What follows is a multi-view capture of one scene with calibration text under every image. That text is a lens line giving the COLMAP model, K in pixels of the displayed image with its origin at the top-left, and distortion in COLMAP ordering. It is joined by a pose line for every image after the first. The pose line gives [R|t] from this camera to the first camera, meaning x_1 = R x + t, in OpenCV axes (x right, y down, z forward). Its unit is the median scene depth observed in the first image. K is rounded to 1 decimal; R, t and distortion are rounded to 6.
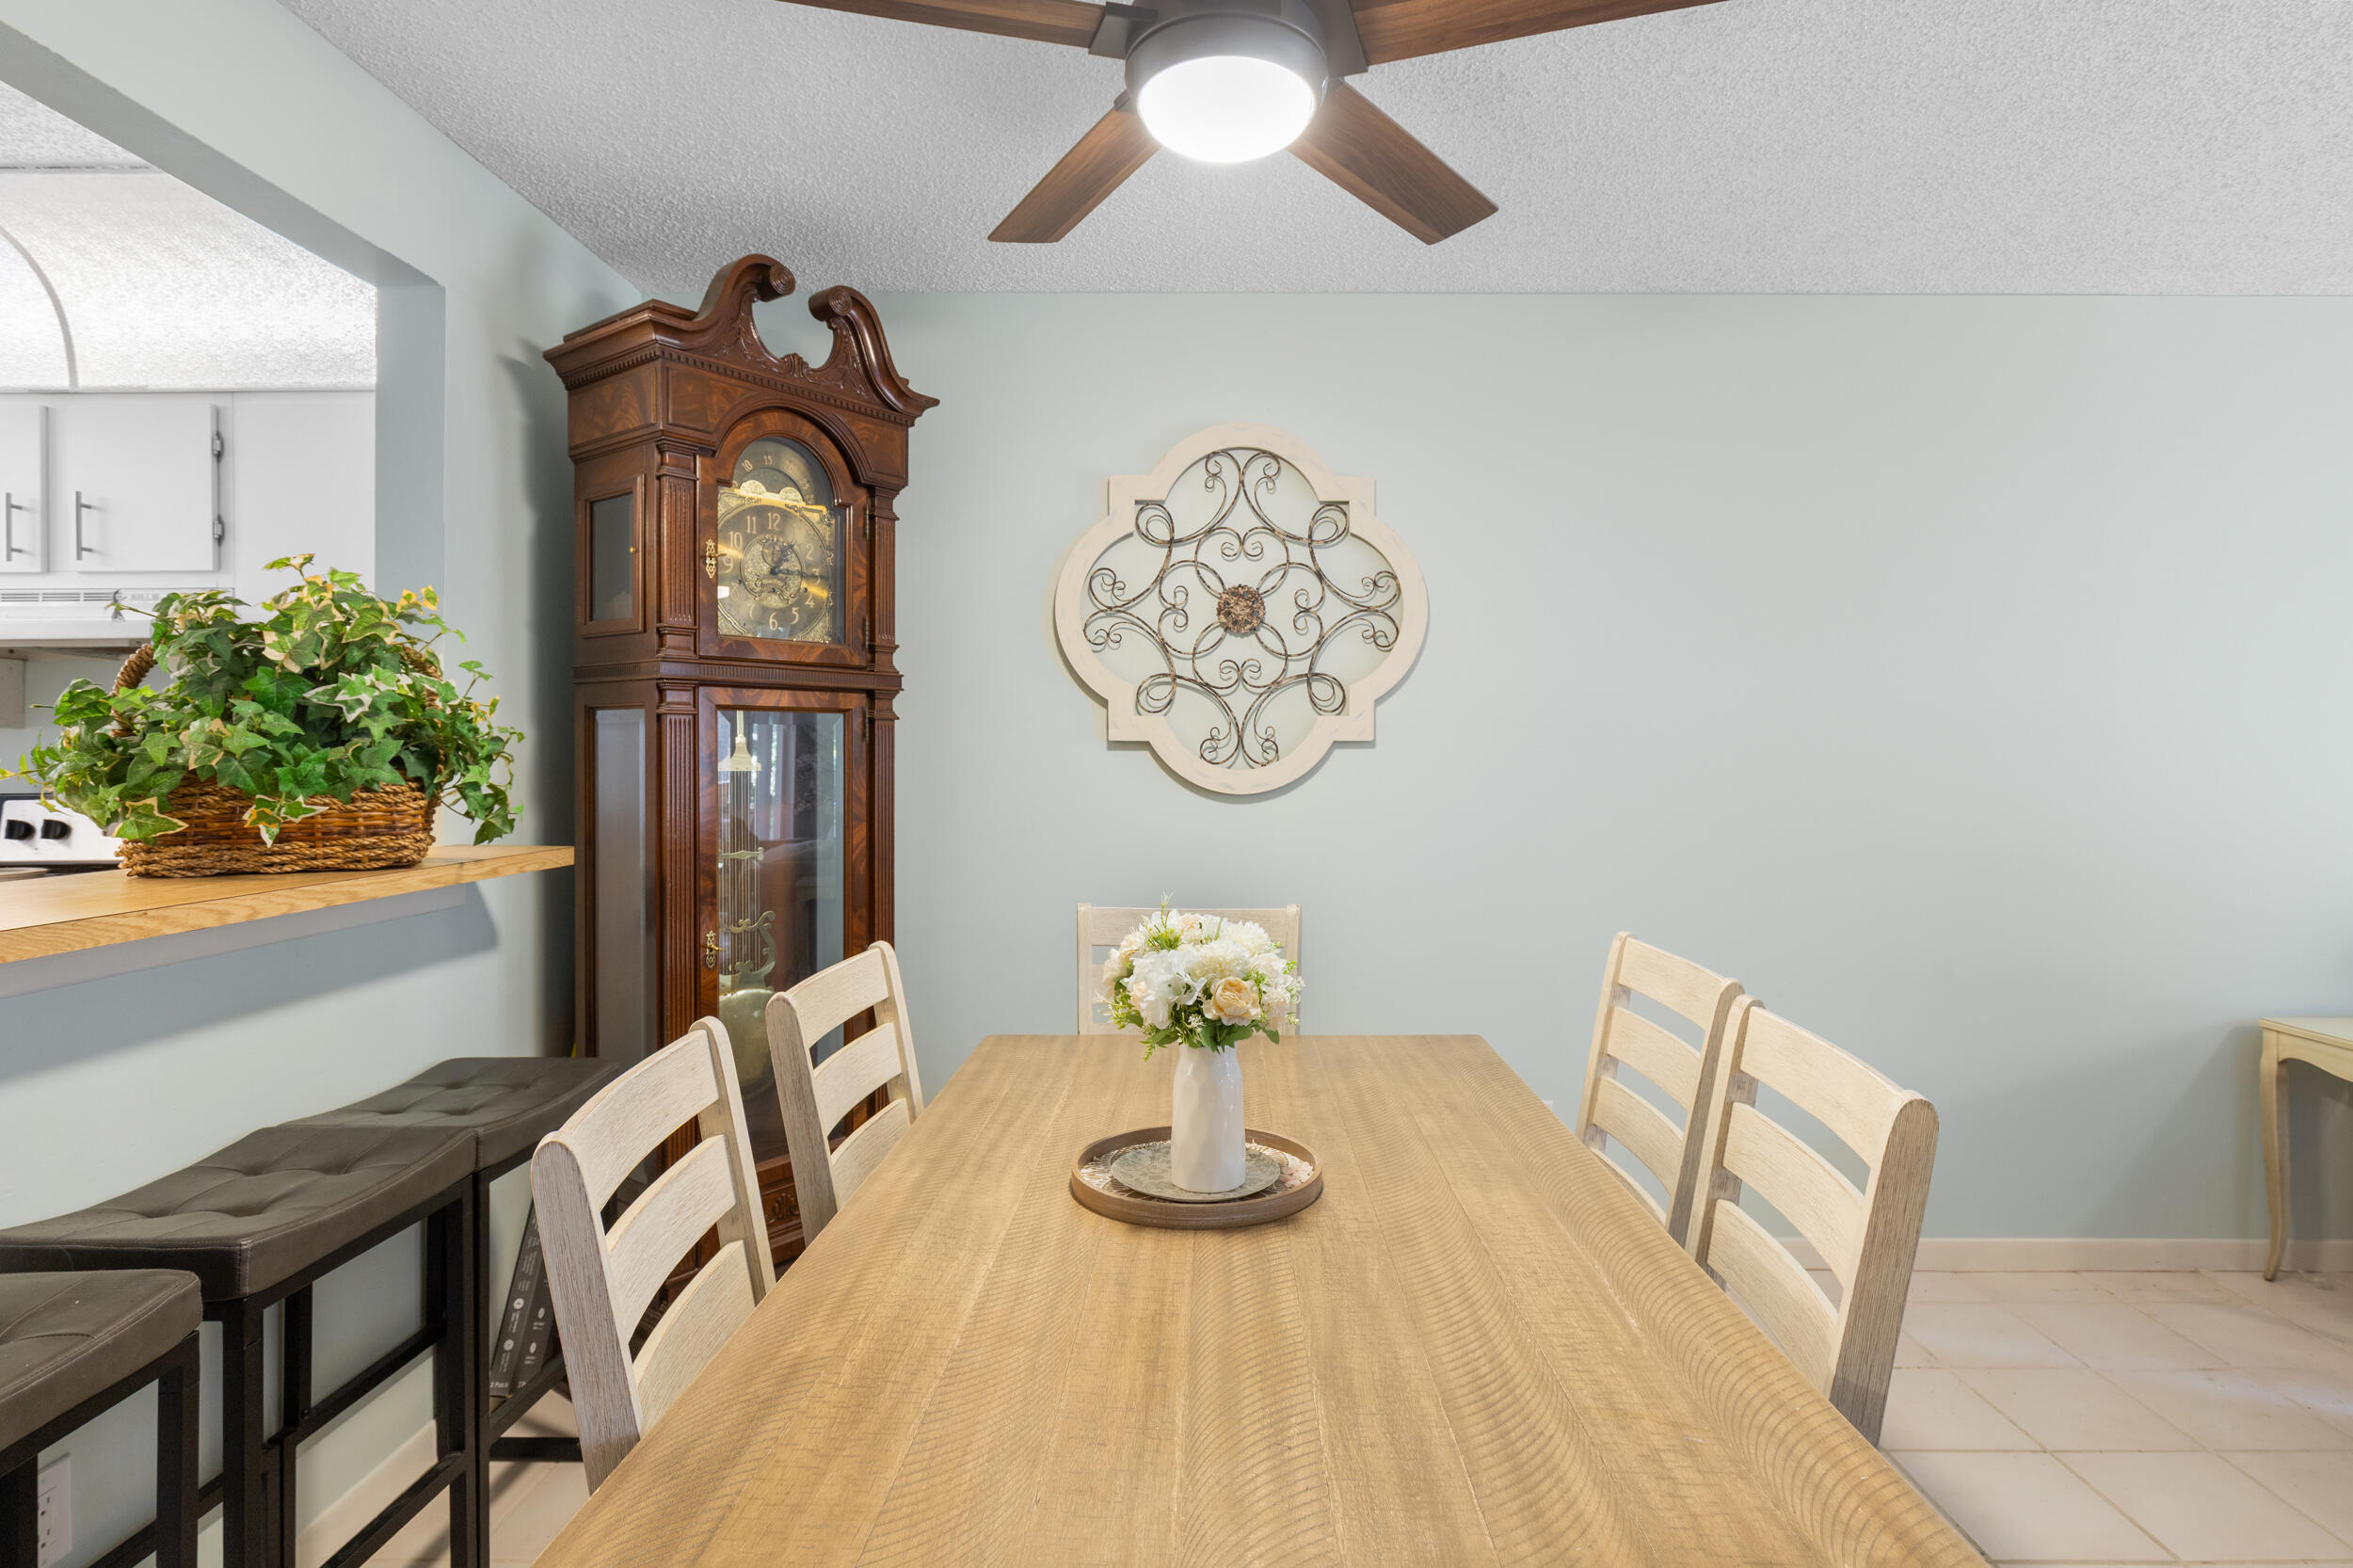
lens RADIAL K [[1240.0, 0, 1174.0], [0, 1240.0, 752.4], [0, 0, 1]] dist [-0.004686, -0.001503]
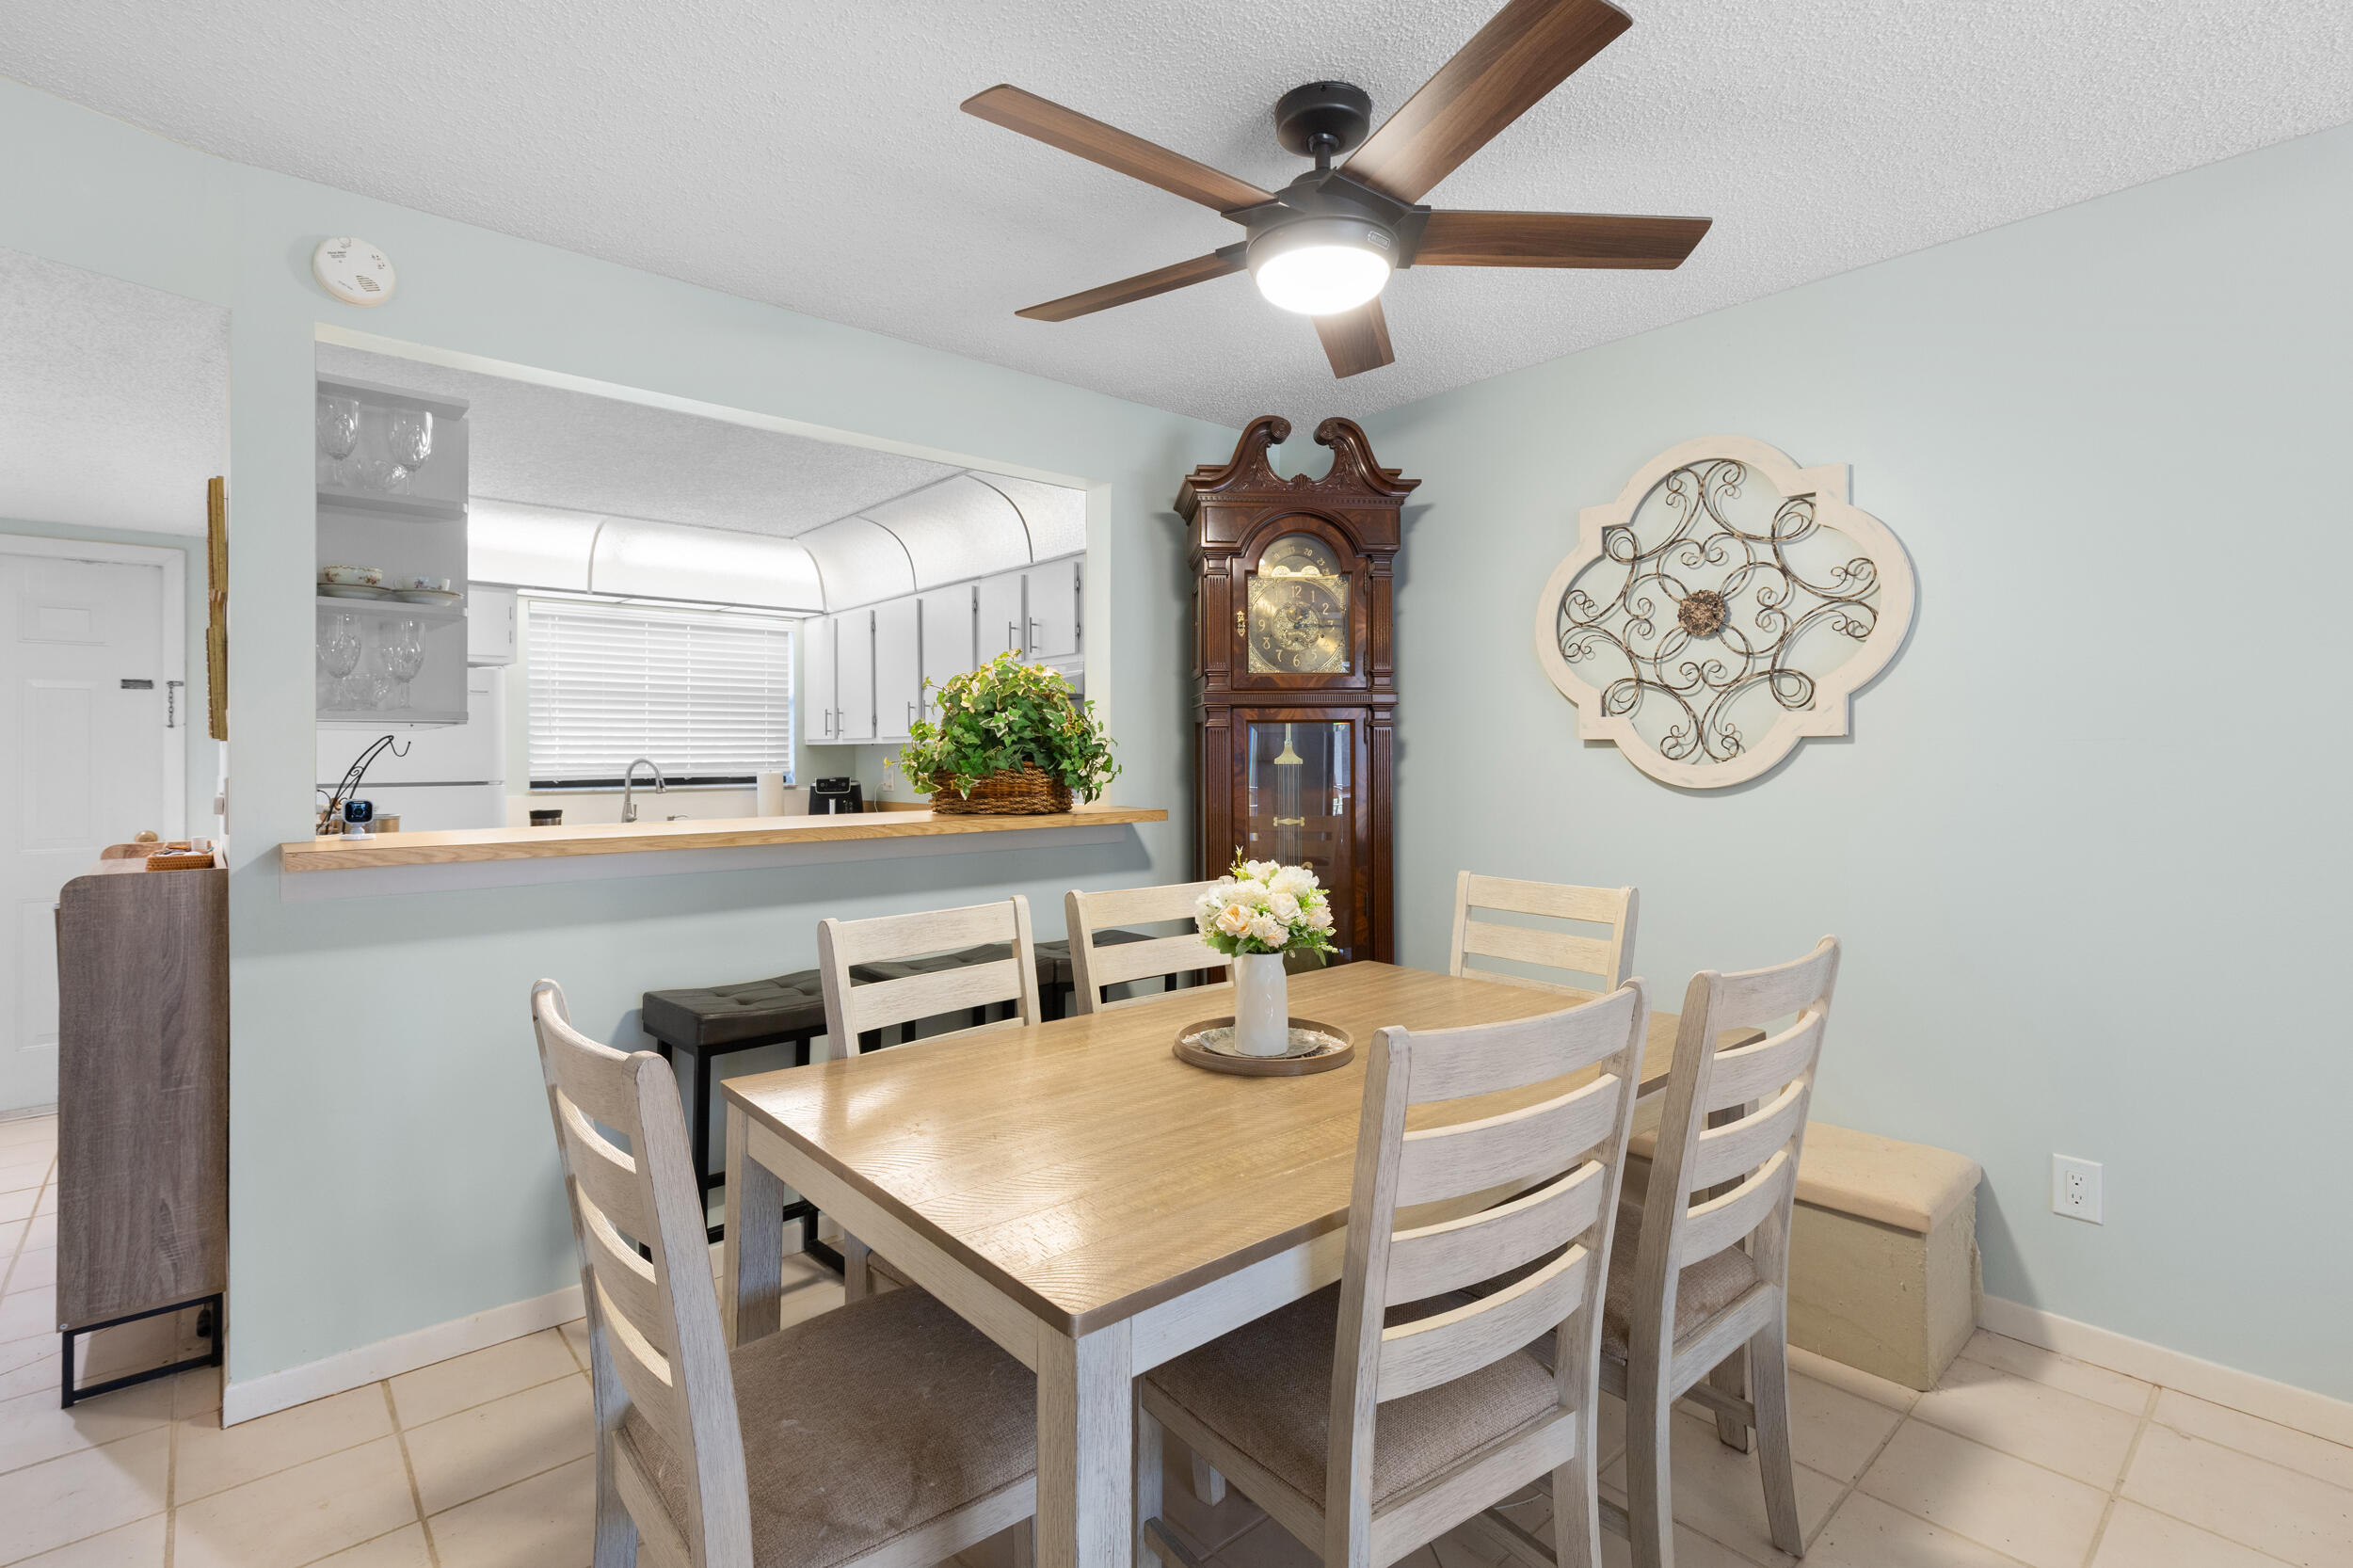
lens RADIAL K [[1071.4, 0, 1160.4], [0, 1071.4, 752.2], [0, 0, 1]] dist [0.004356, 0.000246]
pose [[0.656916, -0.004694, -0.753949, 0.441039], [0.005741, 0.999983, -0.001223, 0.001609], [0.753942, -0.003525, 0.656932, 0.049570]]
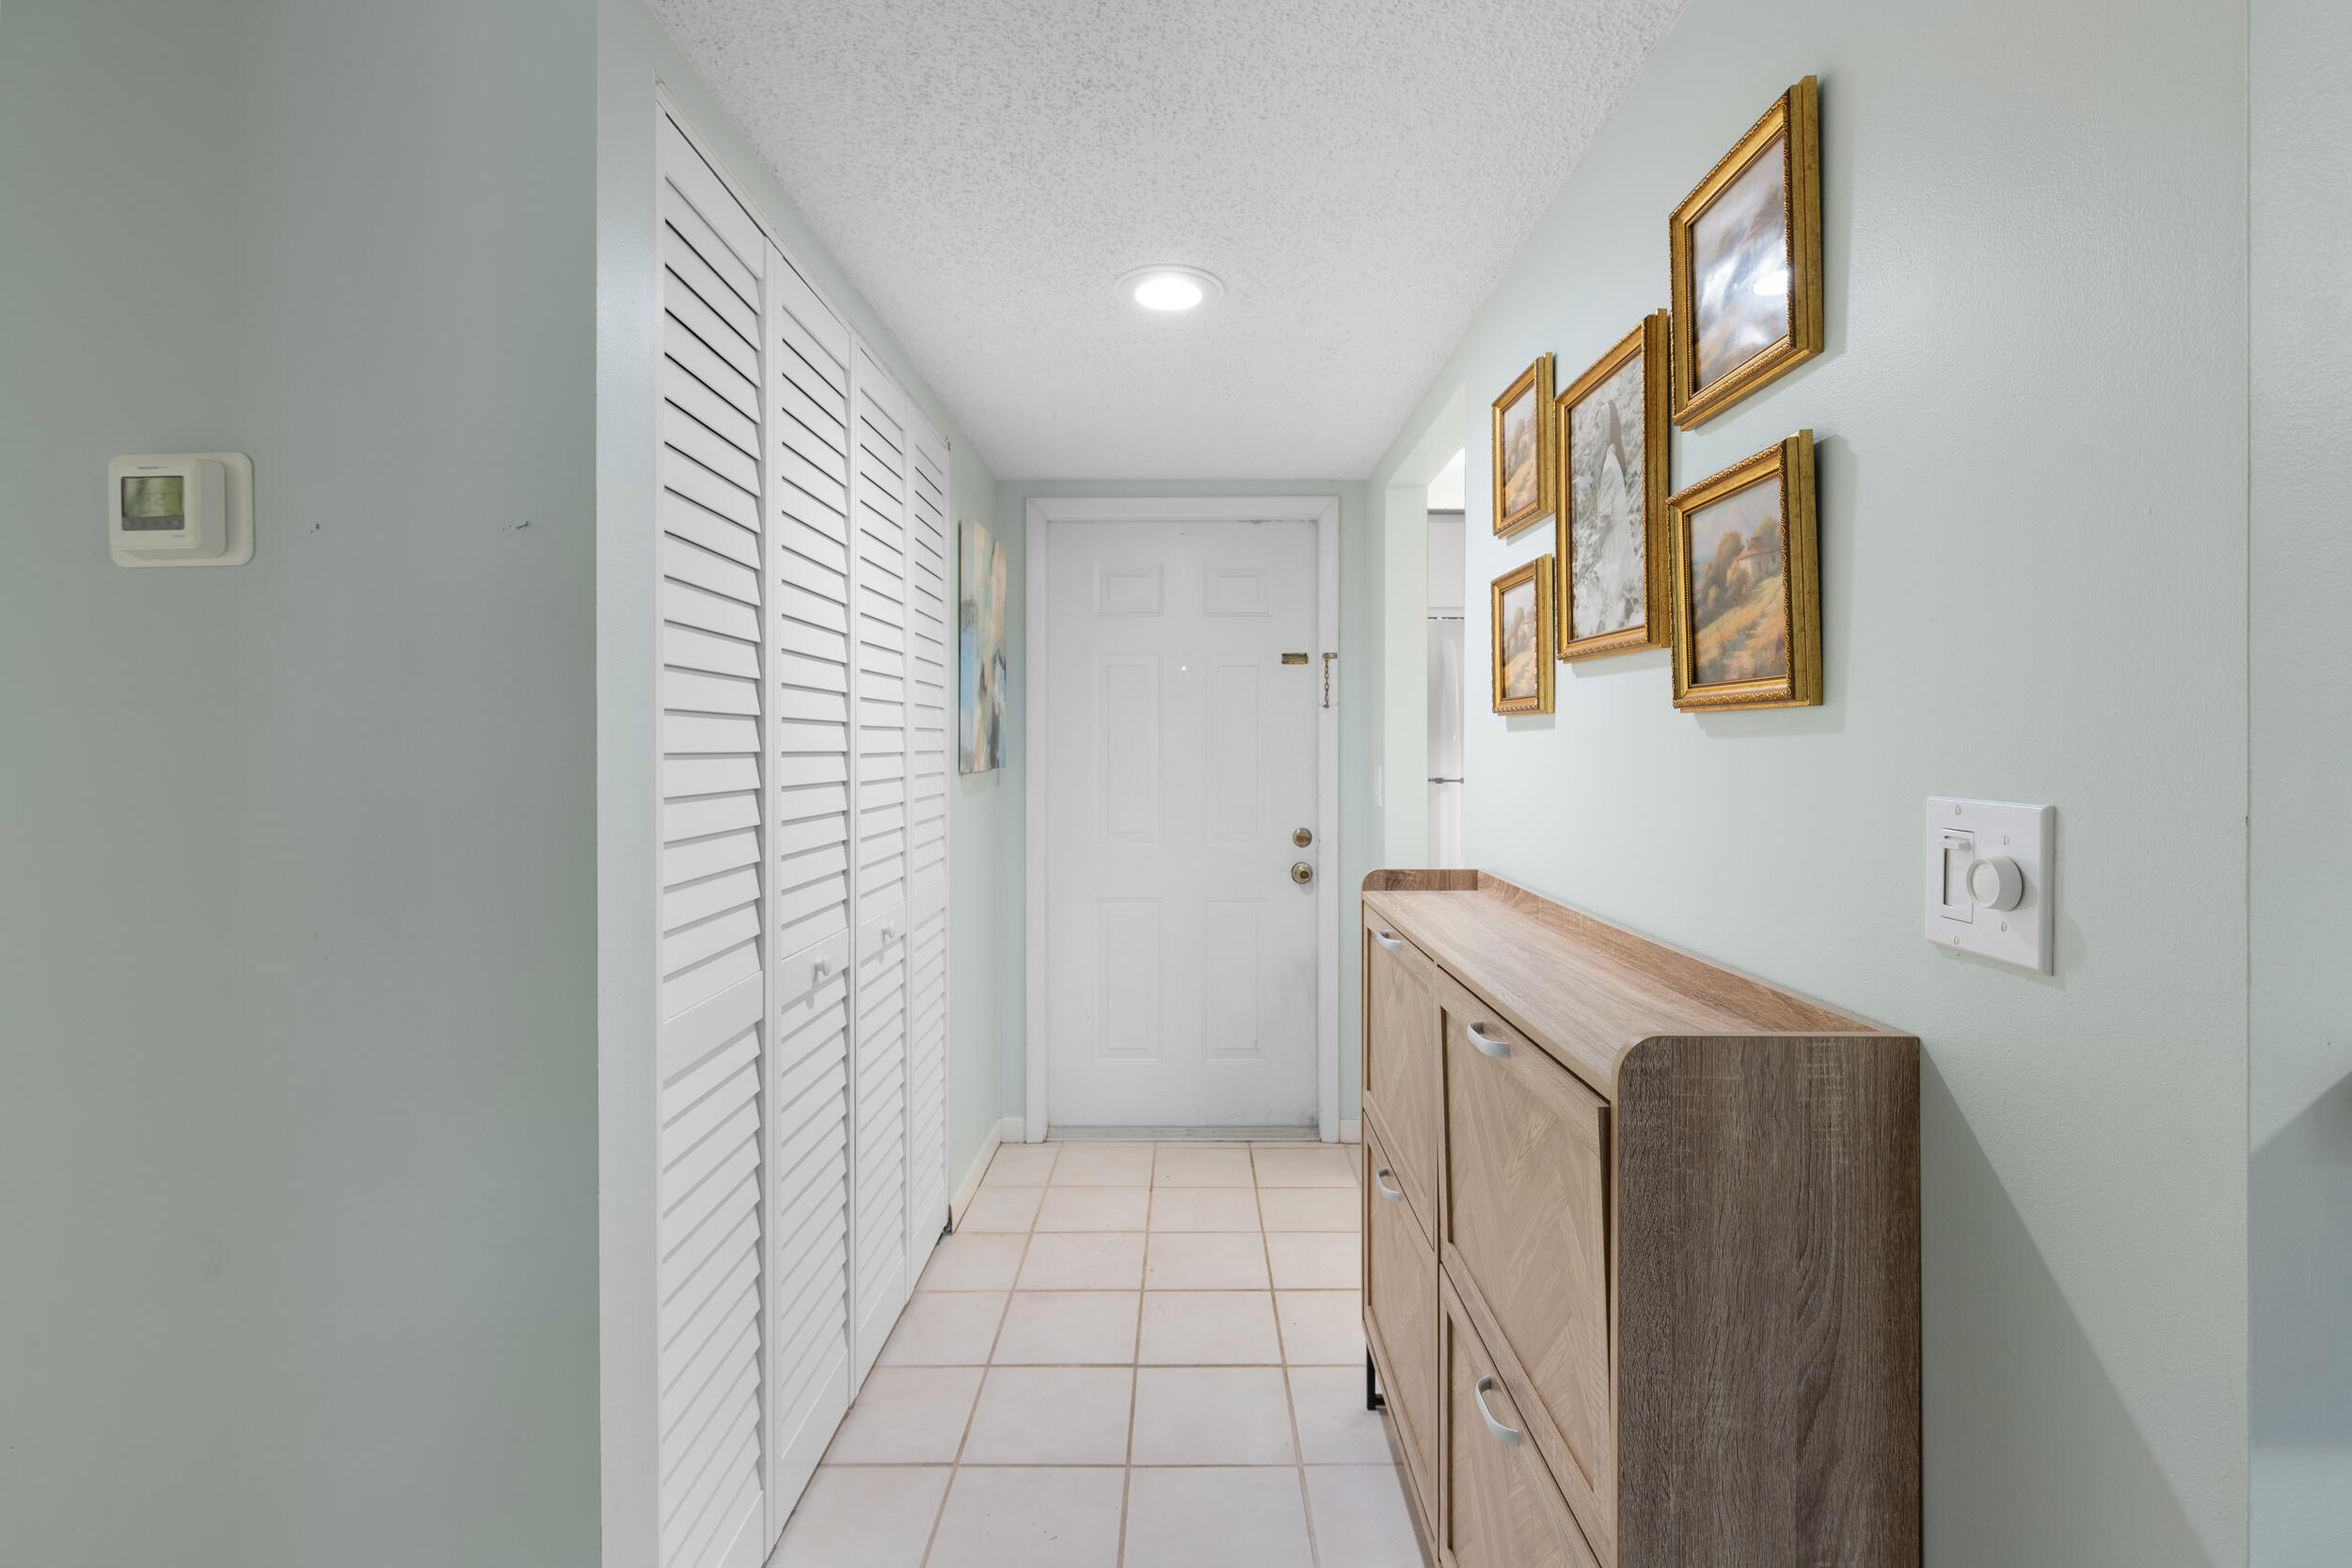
lens RADIAL K [[1094.3, 0, 1151.6], [0, 1094.3, 774.1], [0, 0, 1]] dist [0.001811, 0.000592]
pose [[-0.052611, 0.027605, -0.998233, -0.270270], [0.001653, 0.999619, 0.027556, 0.000193], [0.998614, -0.000200, -0.052637, -0.140328]]
